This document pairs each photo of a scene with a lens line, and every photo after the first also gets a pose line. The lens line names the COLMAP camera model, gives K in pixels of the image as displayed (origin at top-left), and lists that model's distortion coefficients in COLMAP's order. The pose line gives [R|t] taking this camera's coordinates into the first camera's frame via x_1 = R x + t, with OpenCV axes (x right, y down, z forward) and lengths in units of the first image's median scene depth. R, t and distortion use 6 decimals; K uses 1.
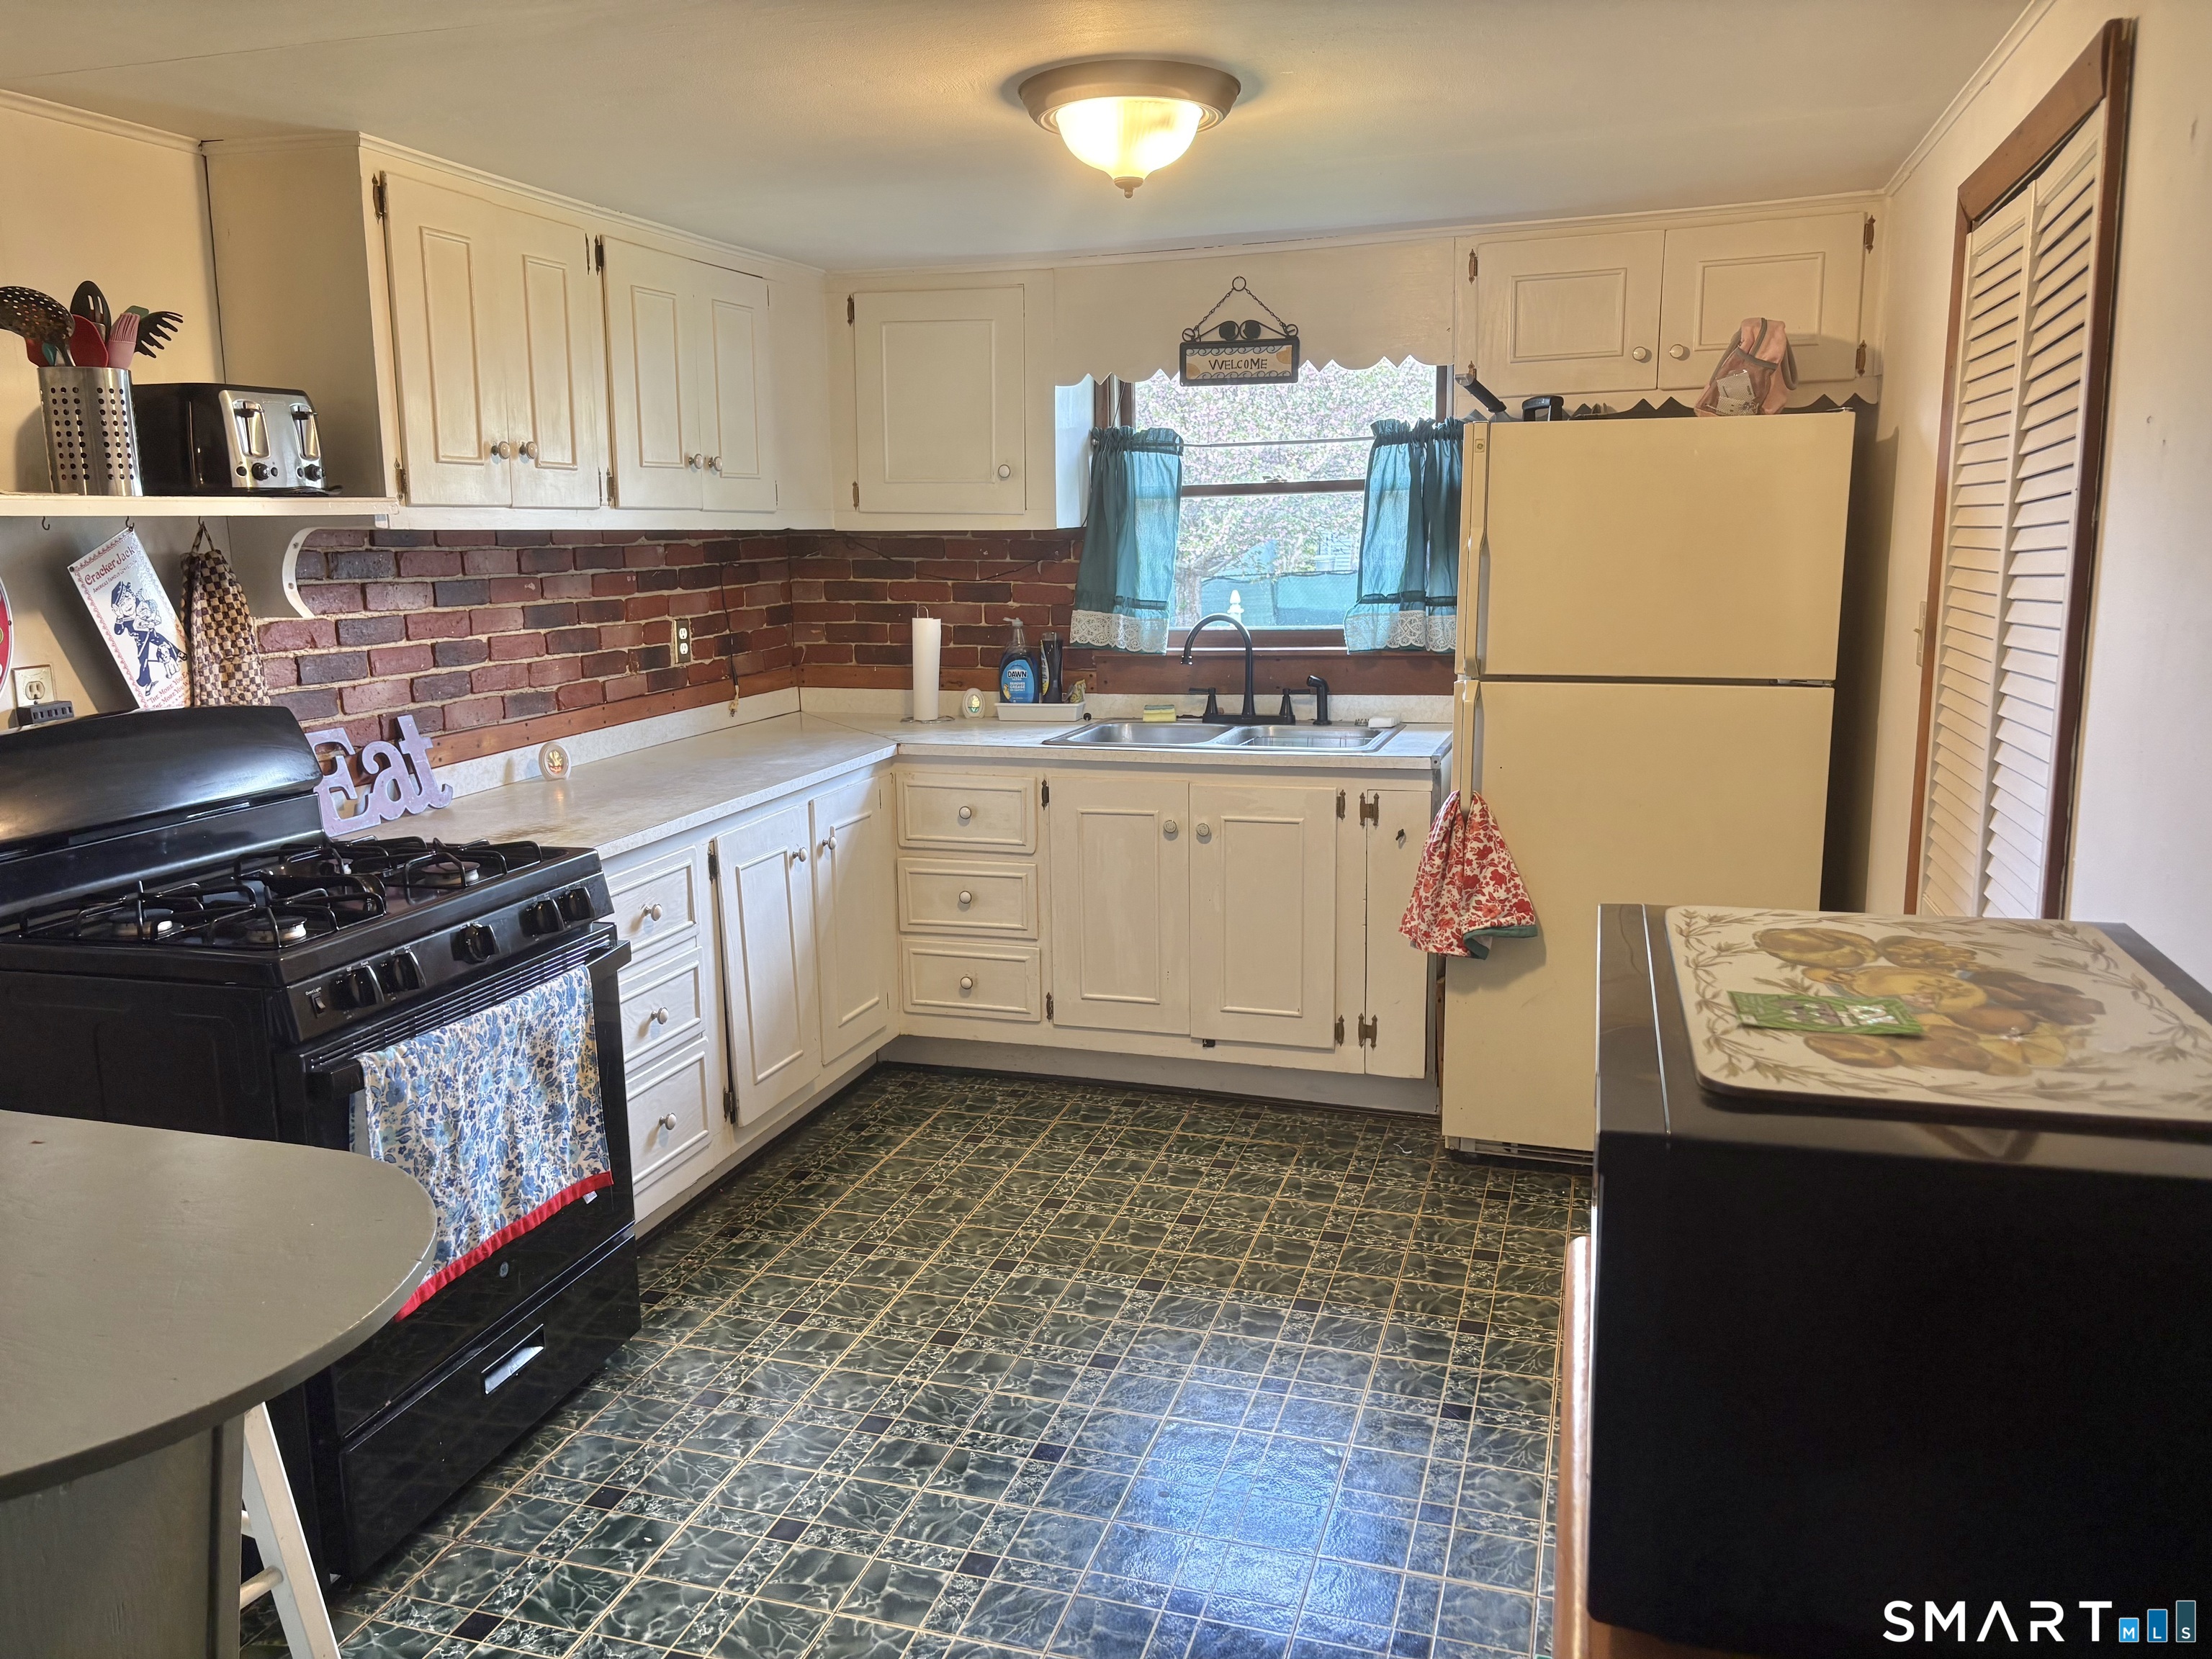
lens RADIAL K [[1600.4, 0, 1075.3], [0, 1600.4, 799.9], [0, 0, 1]] dist [0.083570, -0.003079]
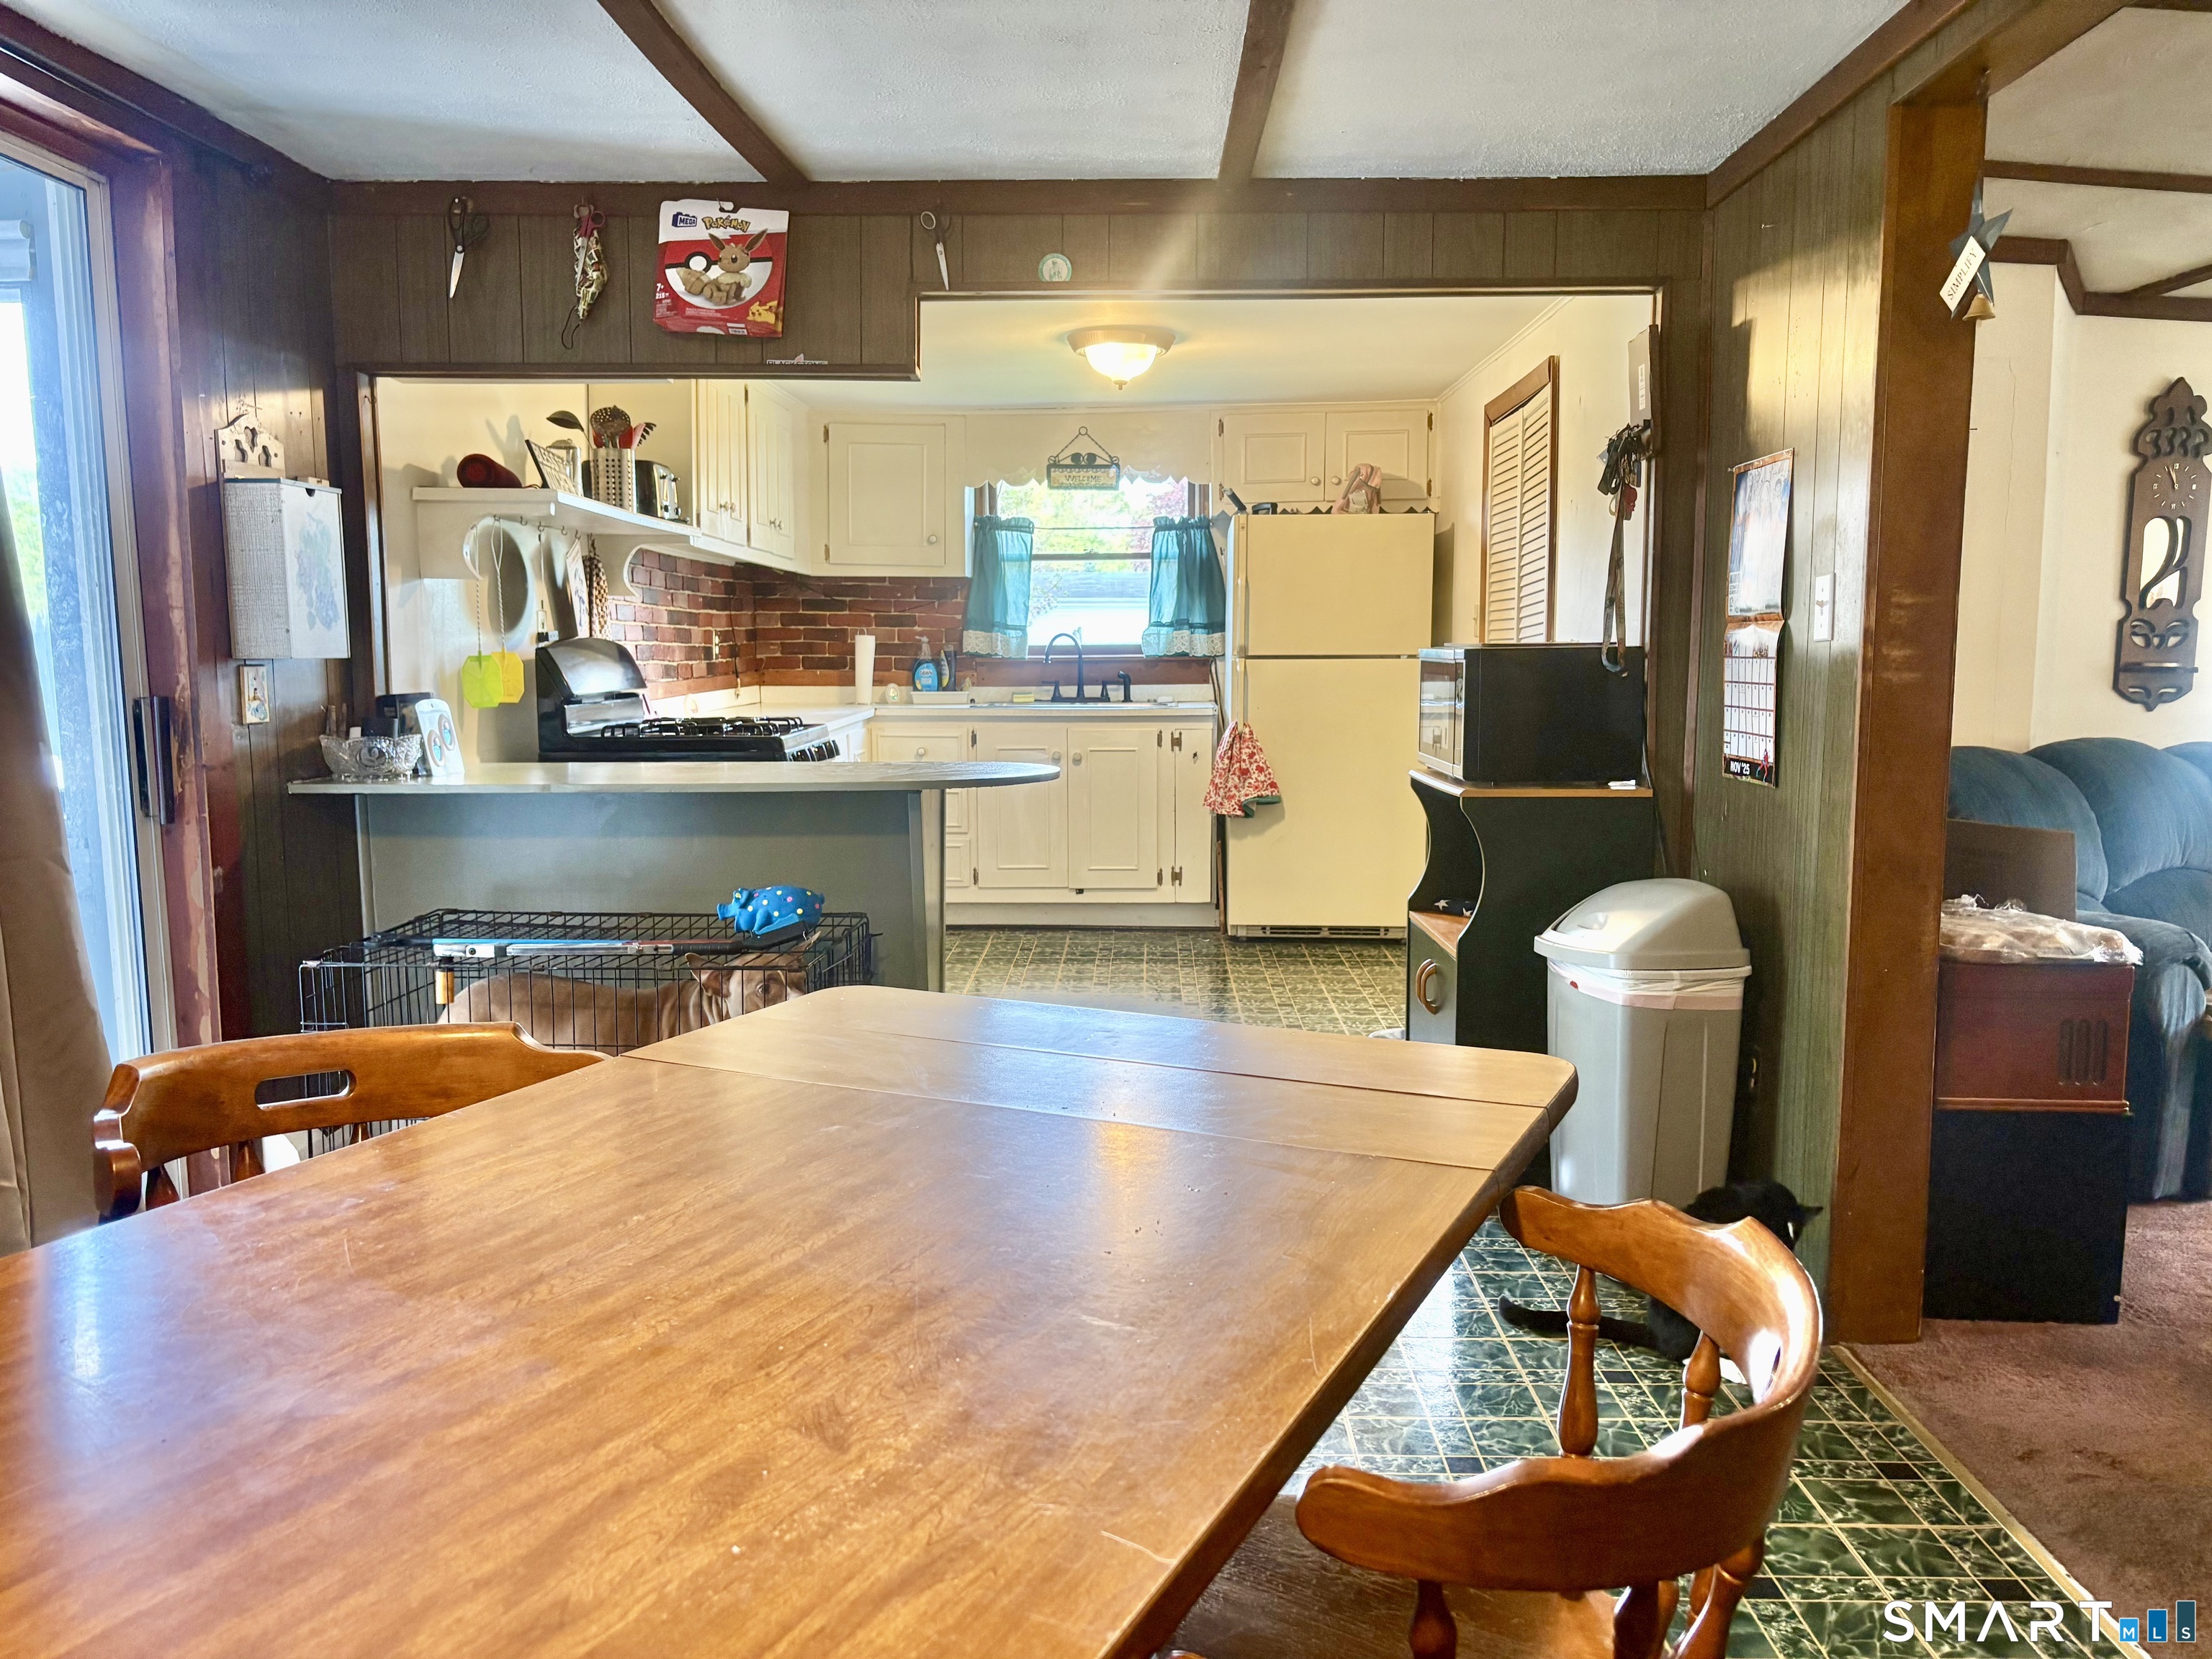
lens RADIAL K [[1600.4, 0, 1075.3], [0, 1600.4, 799.9], [0, 0, 1]] dist [0.083570, -0.003079]
pose [[0.963846, -0.011659, 0.266205, -0.328509], [0.030901, 0.997193, -0.068207, 0.159948], [-0.264662, 0.073967, 0.961500, -0.522216]]
